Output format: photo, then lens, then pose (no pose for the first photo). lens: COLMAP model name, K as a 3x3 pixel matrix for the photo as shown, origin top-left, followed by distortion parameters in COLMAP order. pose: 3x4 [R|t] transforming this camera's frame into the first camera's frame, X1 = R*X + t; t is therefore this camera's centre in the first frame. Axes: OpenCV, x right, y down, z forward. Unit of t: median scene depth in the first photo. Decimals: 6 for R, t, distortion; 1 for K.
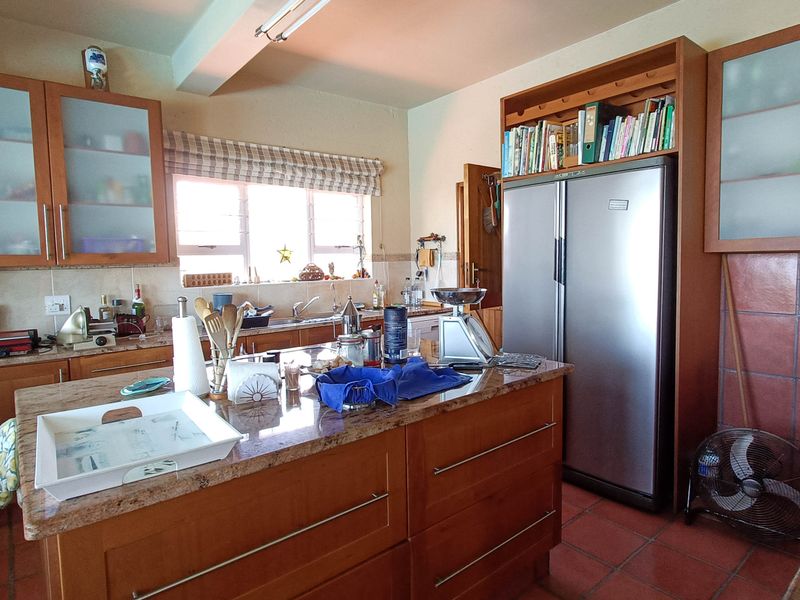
lens RADIAL K [[476.6, 0, 406.1], [0, 476.6, 289.9], [0, 0, 1]] dist [0.001713, 0.002035]
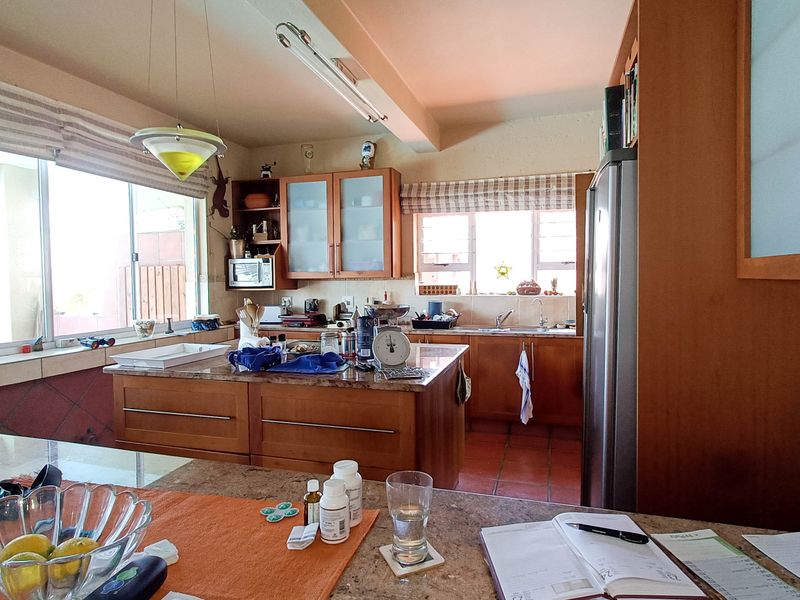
lens RADIAL K [[476.6, 0, 406.1], [0, 476.6, 289.9], [0, 0, 1]] dist [0.001713, 0.002035]
pose [[0.543668, 0.038626, -0.838411, 0.619482], [-0.057263, 0.998320, 0.008861, -0.027787], [0.837345, 0.043193, 0.544966, 0.208214]]
